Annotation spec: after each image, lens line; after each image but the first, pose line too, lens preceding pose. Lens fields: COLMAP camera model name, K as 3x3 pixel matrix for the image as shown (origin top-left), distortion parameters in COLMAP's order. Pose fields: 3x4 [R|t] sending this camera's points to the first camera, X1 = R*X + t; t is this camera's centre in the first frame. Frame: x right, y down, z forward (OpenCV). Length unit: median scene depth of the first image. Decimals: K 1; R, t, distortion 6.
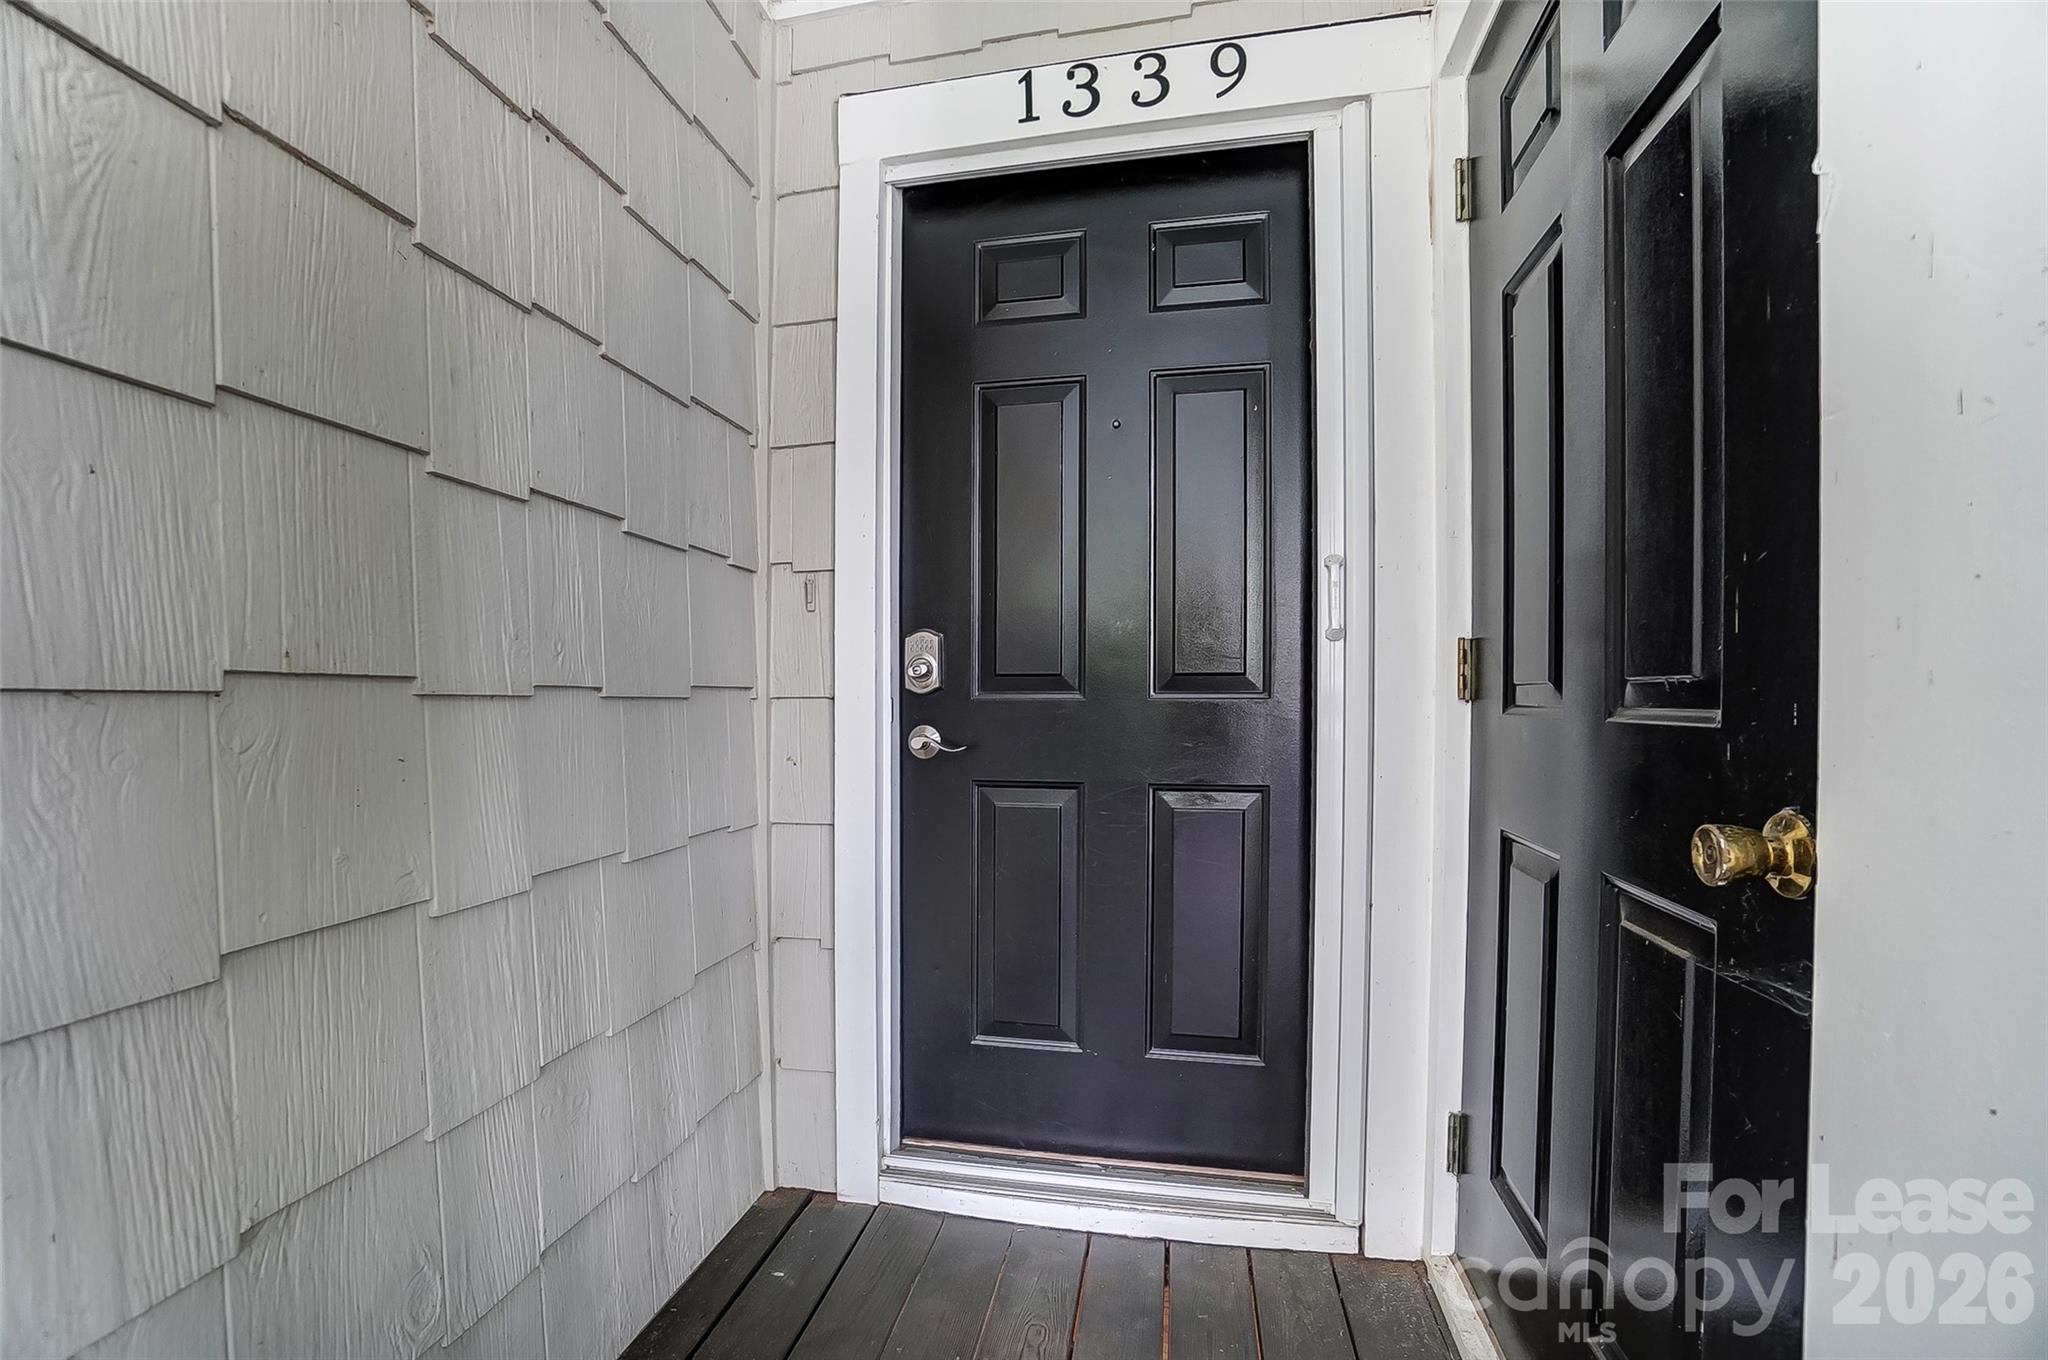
lens RADIAL K [[909.0, 0, 993.2], [0, 909.0, 707.6], [0, 0, 1]] dist [-0.065577, 0.021988]
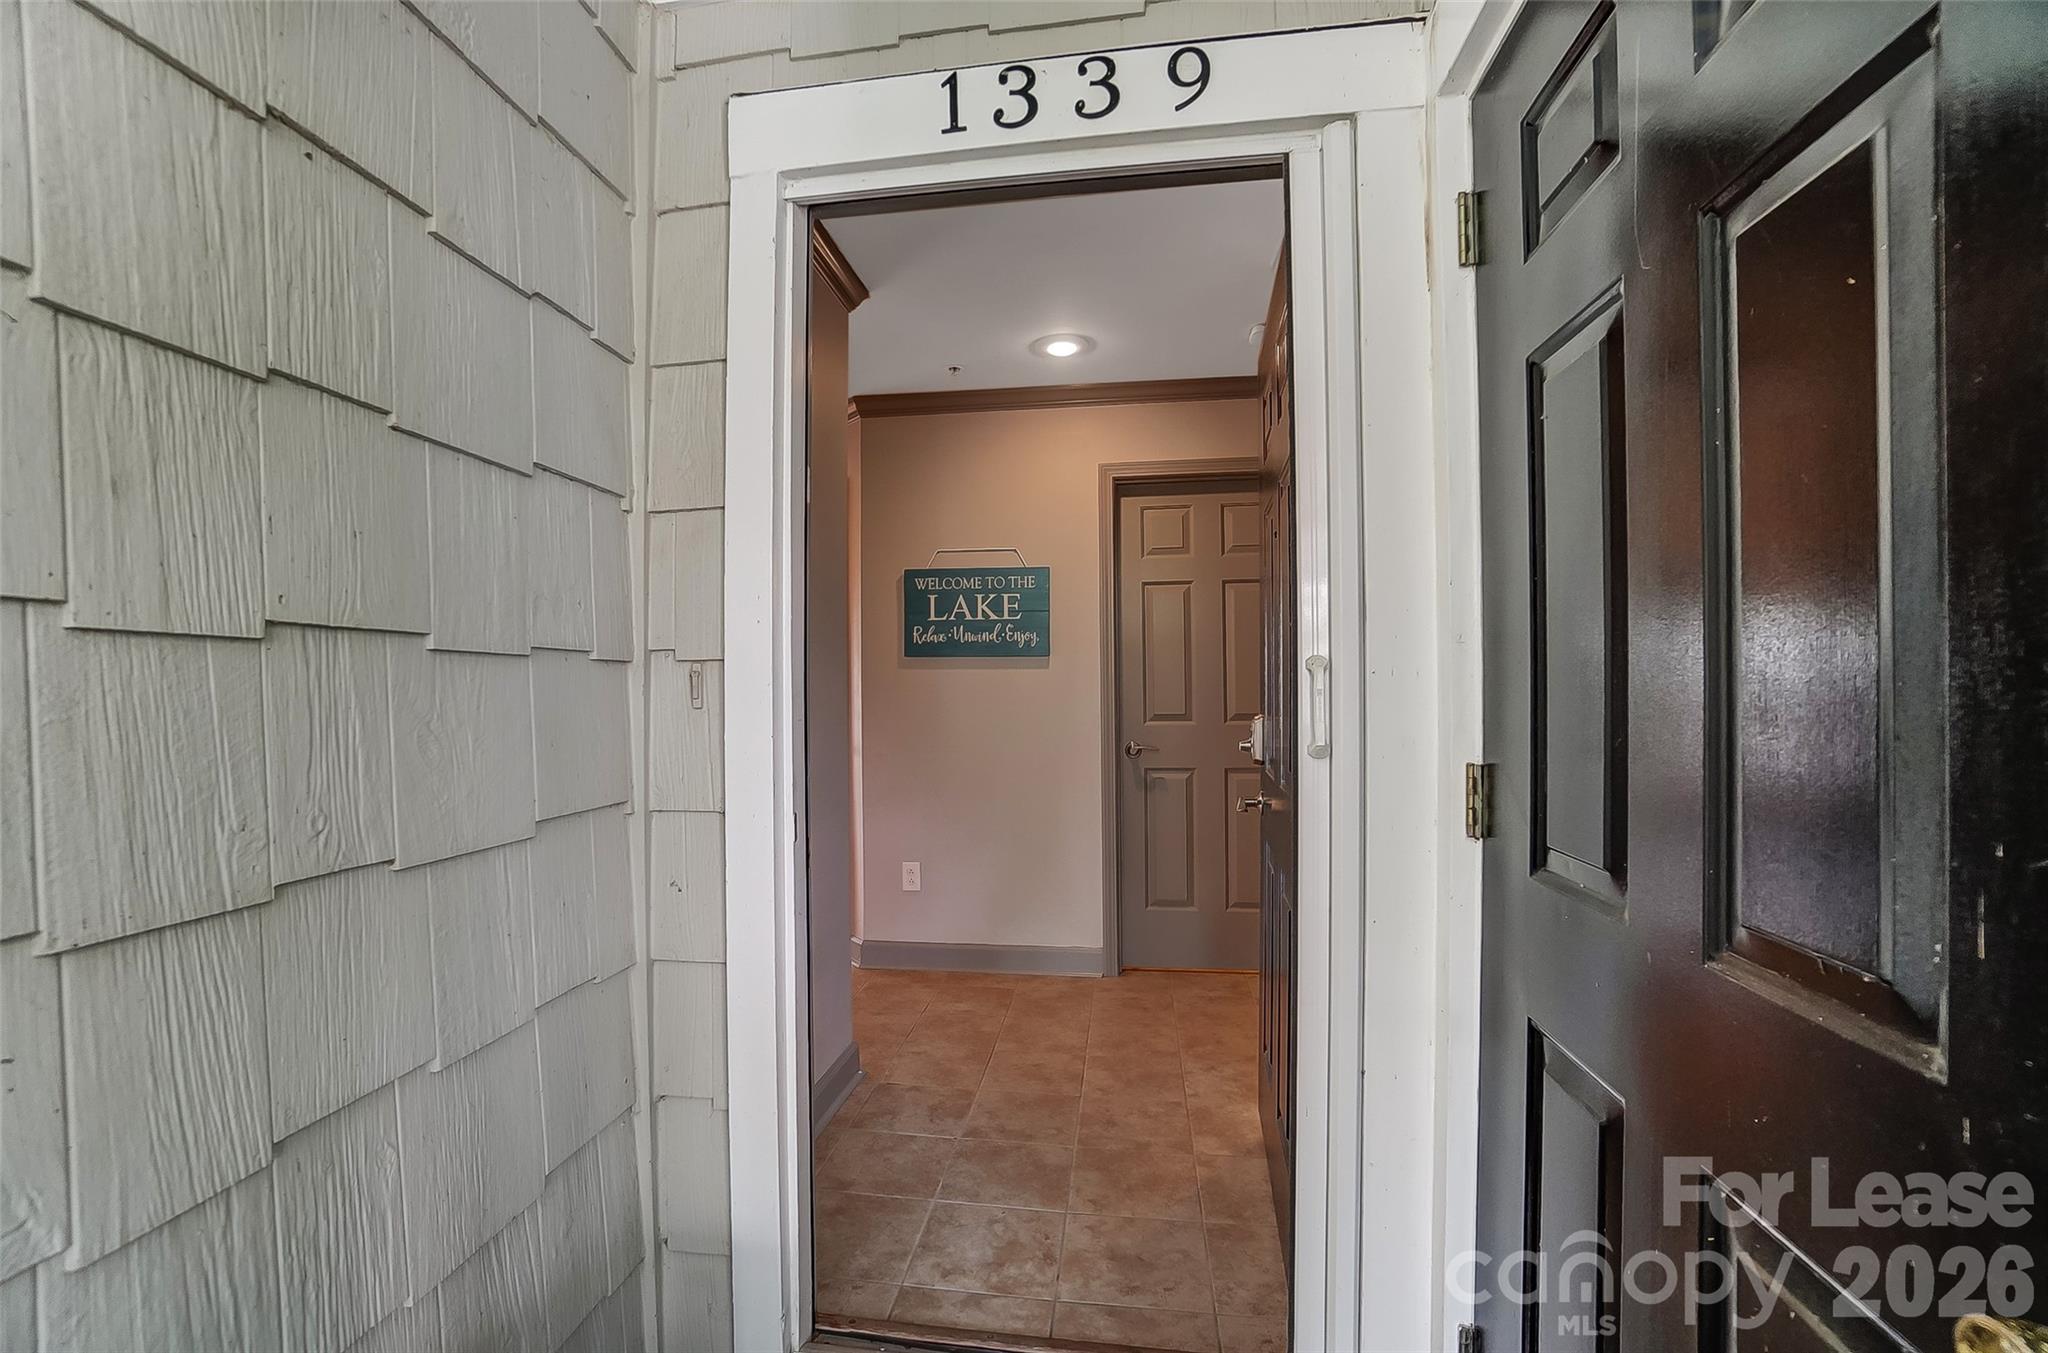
lens RADIAL K [[904.0, 0, 1000.3], [0, 904.0, 681.1], [0, 0, 1]] dist [-0.066360, 0.022977]
pose [[0.998234, -0.005686, 0.059137, 0.033431], [0.006764, 0.999814, -0.018053, -0.132401], [-0.059024, 0.018421, 0.998087, 0.180367]]
